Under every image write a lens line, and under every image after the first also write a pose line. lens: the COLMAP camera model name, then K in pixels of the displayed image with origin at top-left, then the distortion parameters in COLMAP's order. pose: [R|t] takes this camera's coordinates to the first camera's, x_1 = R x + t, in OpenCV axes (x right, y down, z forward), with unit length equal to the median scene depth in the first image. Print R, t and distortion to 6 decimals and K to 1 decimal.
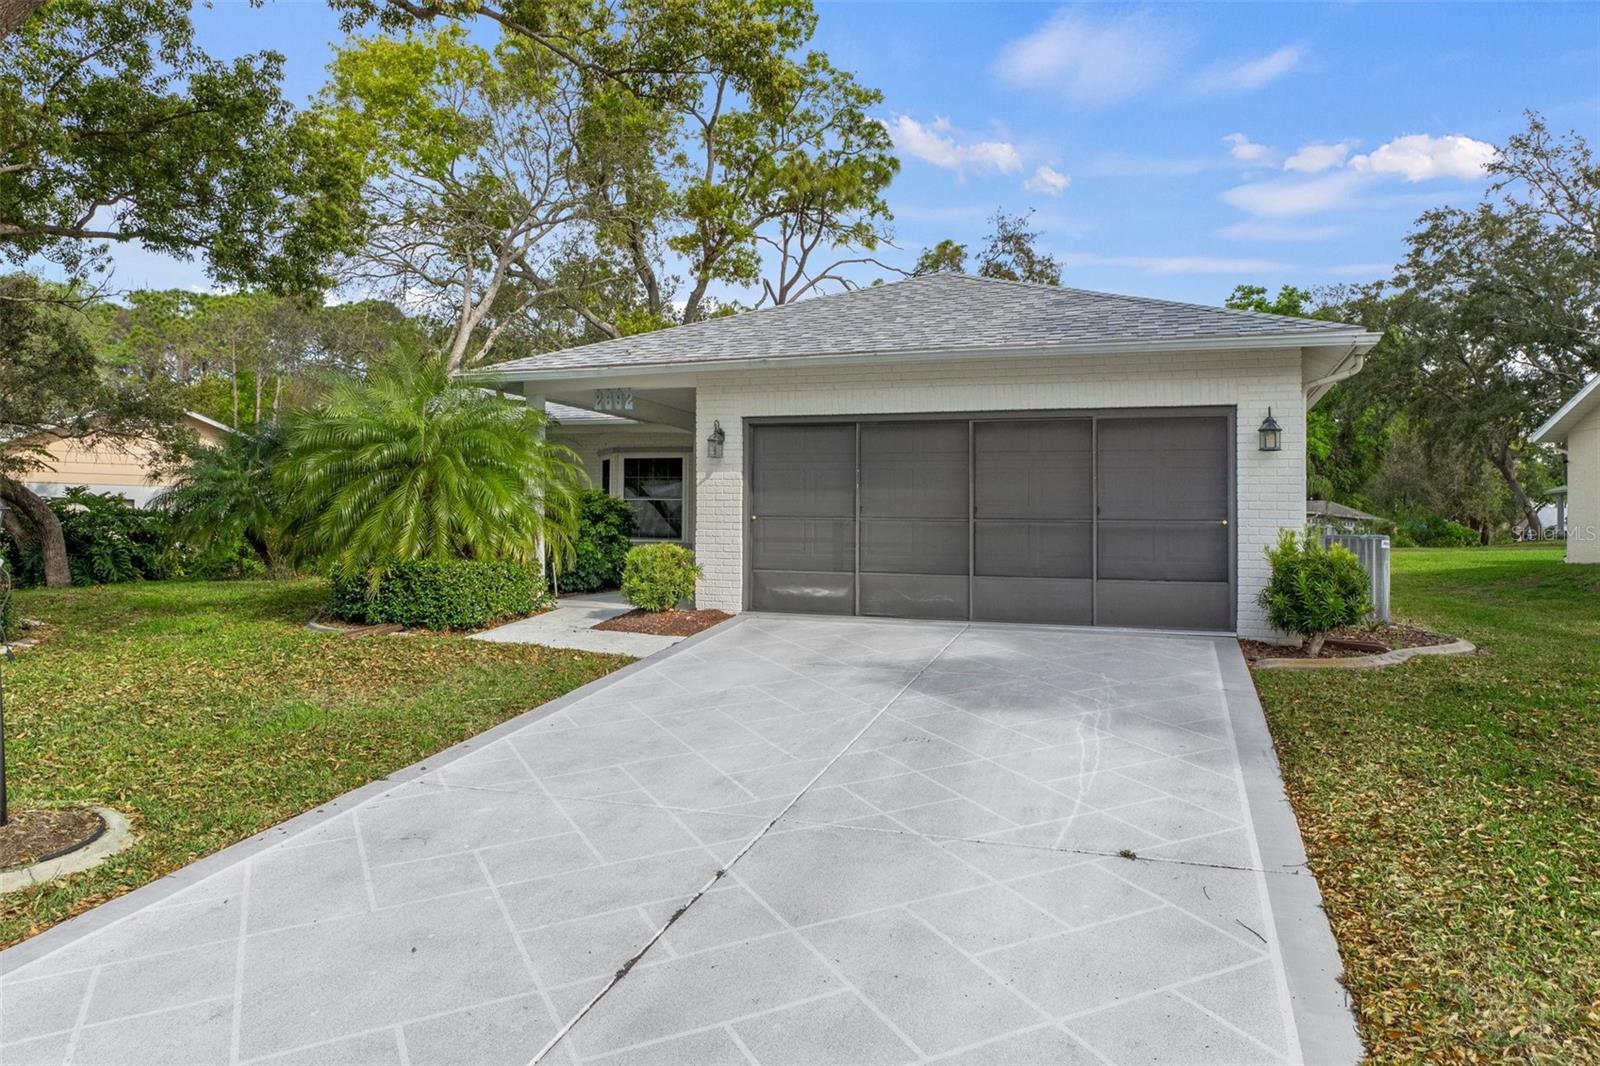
lens RADIAL K [[1053.4, 0, 796.2], [0, 1053.4, 522.8], [0, 0, 1]] dist [-0.007225, 0.000351]
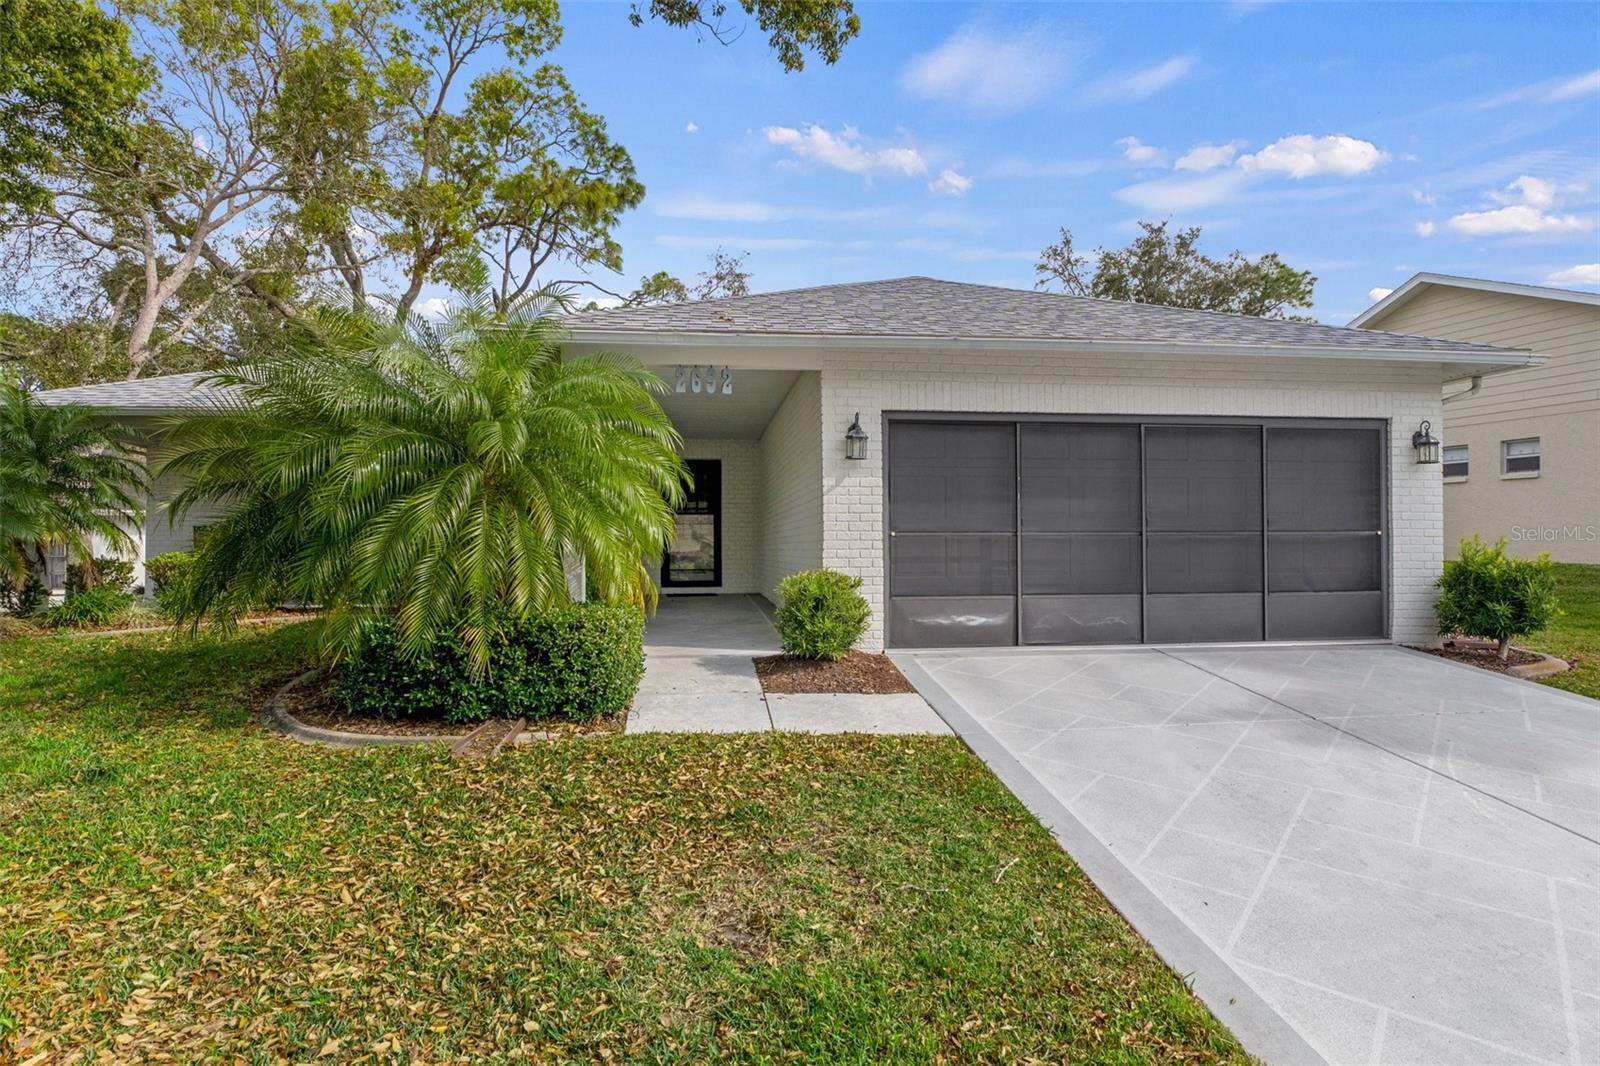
lens RADIAL K [[863.3, 0, 801.1], [0, 863.3, 538.8], [0, 0, 1]] dist [0.000186, -0.001187]
pose [[0.891223, -0.017625, 0.453223, -0.412014], [0.013475, 0.999833, 0.012385, -0.010551], [-0.453366, -0.004930, 0.891311, 0.432203]]
